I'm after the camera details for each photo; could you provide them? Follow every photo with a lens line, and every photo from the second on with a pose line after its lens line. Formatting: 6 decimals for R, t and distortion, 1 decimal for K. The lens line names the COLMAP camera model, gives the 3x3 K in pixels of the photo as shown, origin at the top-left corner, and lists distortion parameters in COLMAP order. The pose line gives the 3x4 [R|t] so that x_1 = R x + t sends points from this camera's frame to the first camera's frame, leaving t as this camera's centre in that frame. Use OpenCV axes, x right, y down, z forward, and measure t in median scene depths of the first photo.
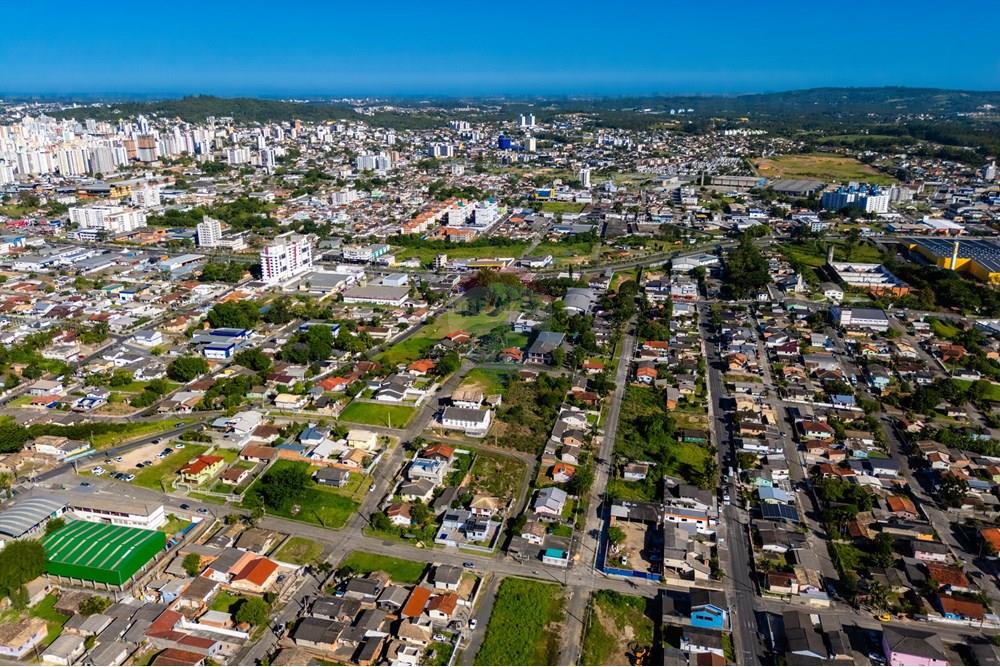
lens RADIAL K [[731.8, 0, 495.8], [0, 731.8, 305.3], [0, 0, 1]] dist [0.080461, -0.079283]
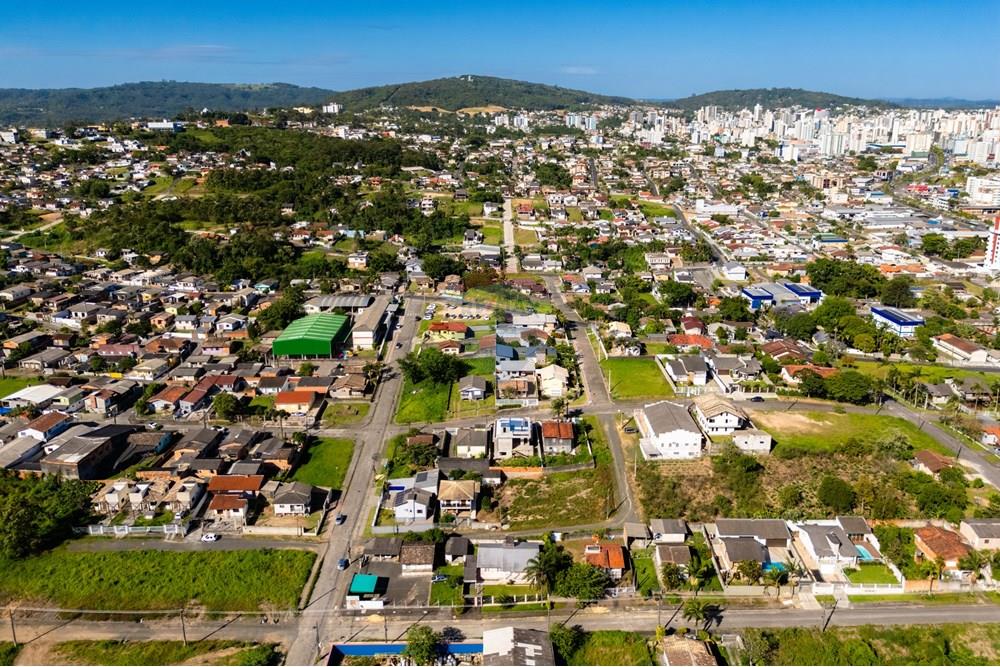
lens RADIAL K [[733.0, 0, 496.4], [0, 733.0, 296.4], [0, 0, 1]] dist [0.076457, -0.073428]
pose [[0.226277, 0.245742, -0.942555, 0.417368], [-0.266667, 0.946313, 0.182703, -0.019671], [0.936850, 0.210007, 0.279660, 0.590148]]
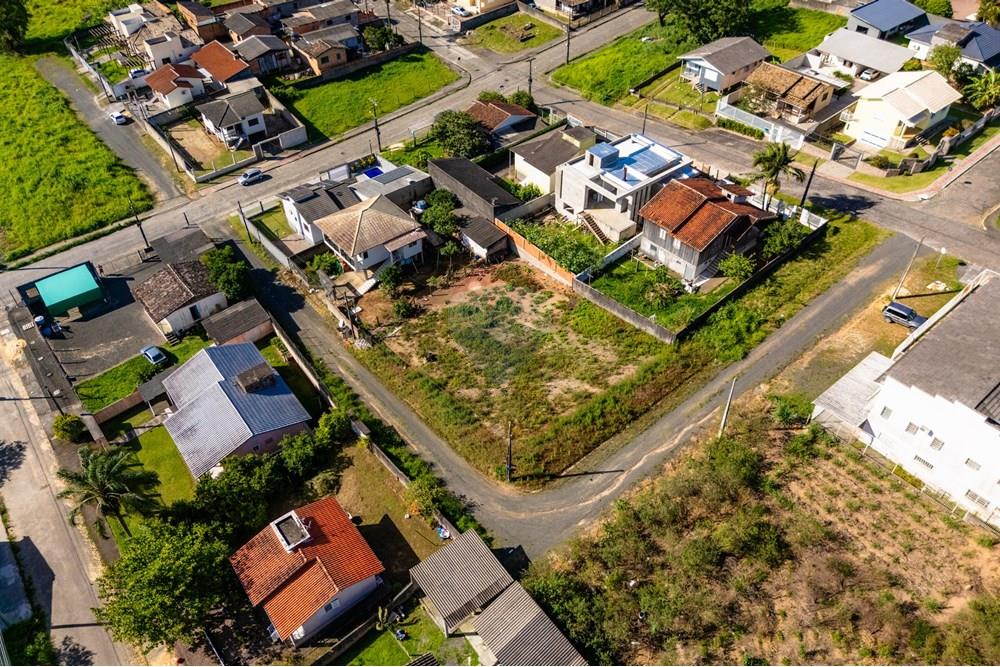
lens RADIAL K [[731.8, 0, 495.8], [0, 731.8, 305.3], [0, 0, 1]] dist [0.080461, -0.079283]
pose [[-0.609204, 0.529994, -0.589896, 0.109454], [-0.210889, 0.608806, 0.764775, 0.030783], [0.764459, 0.590306, -0.259117, 0.829328]]
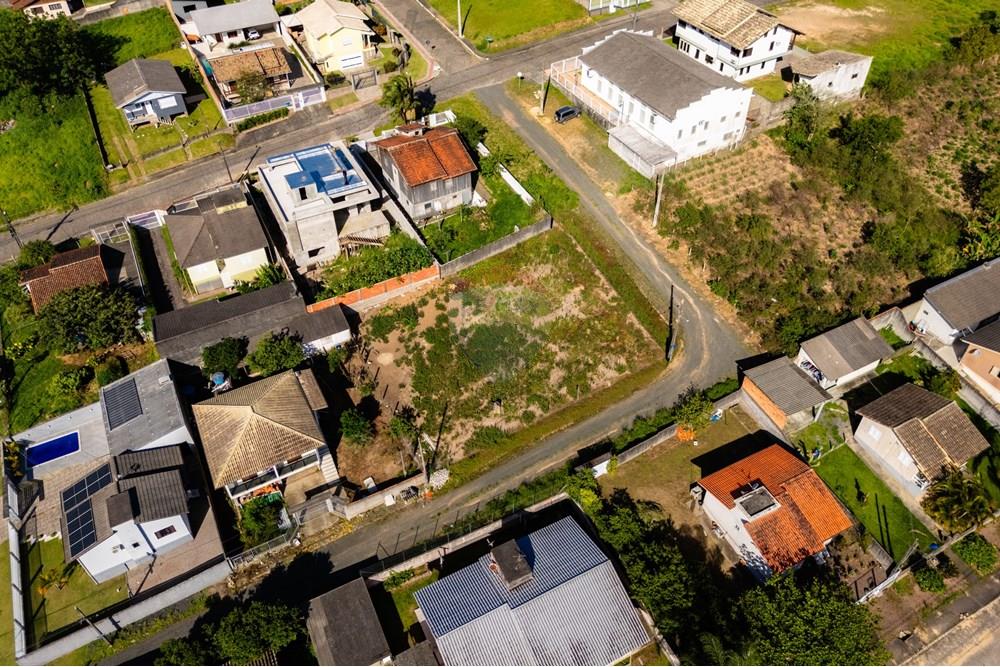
lens RADIAL K [[733.0, 0, 496.4], [0, 733.0, 296.4], [0, 0, 1]] dist [0.076457, -0.073428]
pose [[0.660505, 0.496184, -0.563503, 0.099845], [-0.197730, 0.838974, 0.506978, 0.079450], [0.724318, -0.223440, 0.652256, 0.666076]]
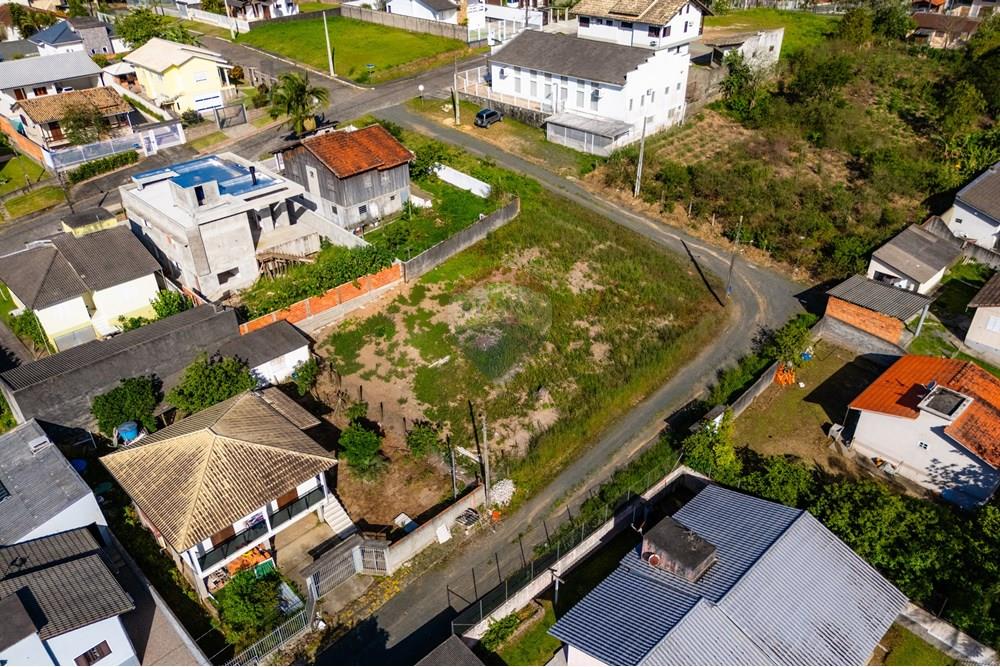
lens RADIAL K [[727.7, 0, 496.7], [0, 727.7, 367.5], [0, 0, 1]] dist [0.070636, -0.055757]
pose [[0.850036, 0.287268, -0.441492, 0.062691], [-0.132334, 0.927774, 0.348889, 0.141971], [0.509829, -0.238144, 0.826657, 0.665522]]
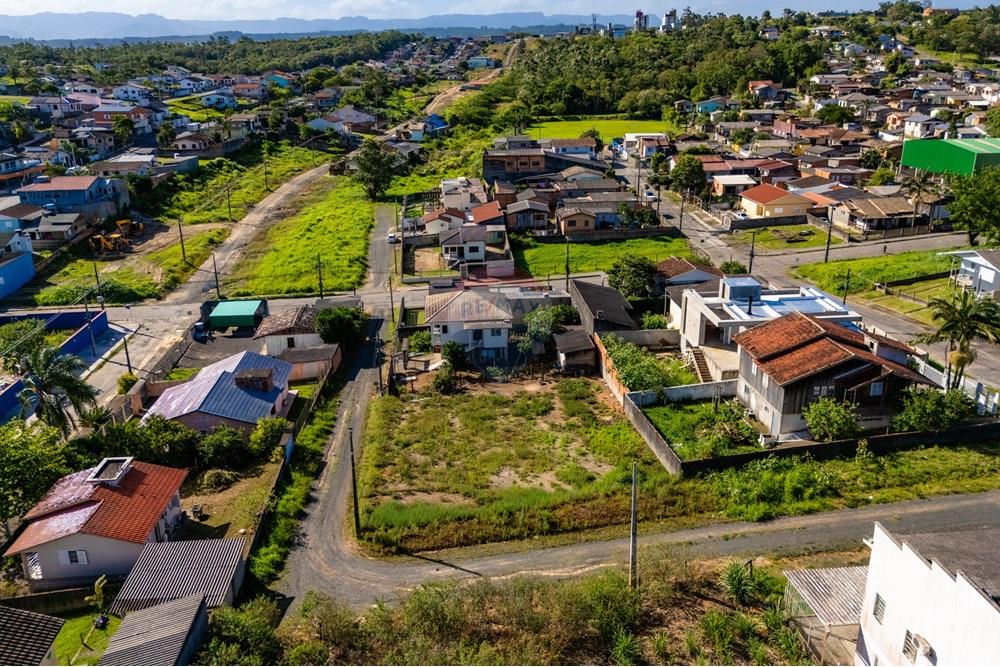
lens RADIAL K [[733.0, 0, 496.4], [0, 733.0, 296.4], [0, 0, 1]] dist [0.076457, -0.073428]
pose [[-0.947790, 0.112513, -0.298387, 0.043563], [-0.076112, 0.828836, 0.554290, 0.073439], [0.309679, 0.548062, -0.776999, 0.893119]]
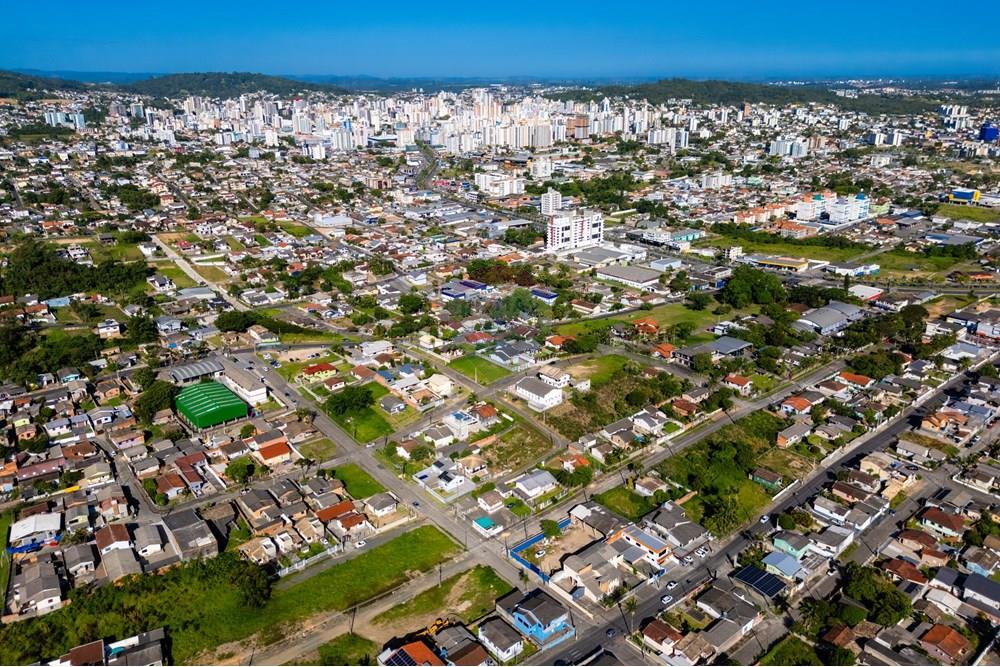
lens RADIAL K [[731.8, 0, 495.8], [0, 731.8, 305.3], [0, 0, 1]] dist [0.080461, -0.079283]
pose [[0.801823, 0.175454, -0.571223, 0.420322], [-0.162906, 0.983897, 0.073540, -0.027390], [0.574928, 0.034089, 0.817494, 0.104690]]
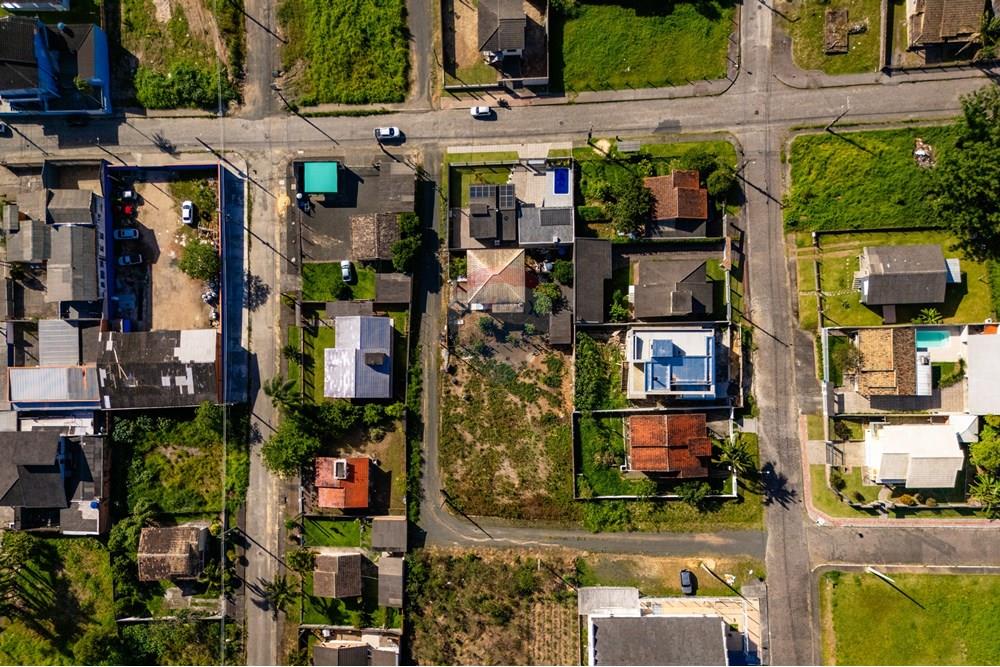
lens RADIAL K [[727.7, 0, 496.7], [0, 727.7, 367.5], [0, 0, 1]] dist [0.070636, -0.055757]
pose [[-0.969068, 0.245311, 0.027007, -0.010554], [-0.036745, -0.251627, 0.967126, -0.113385], [0.244042, 0.936219, 0.252858, 0.685272]]
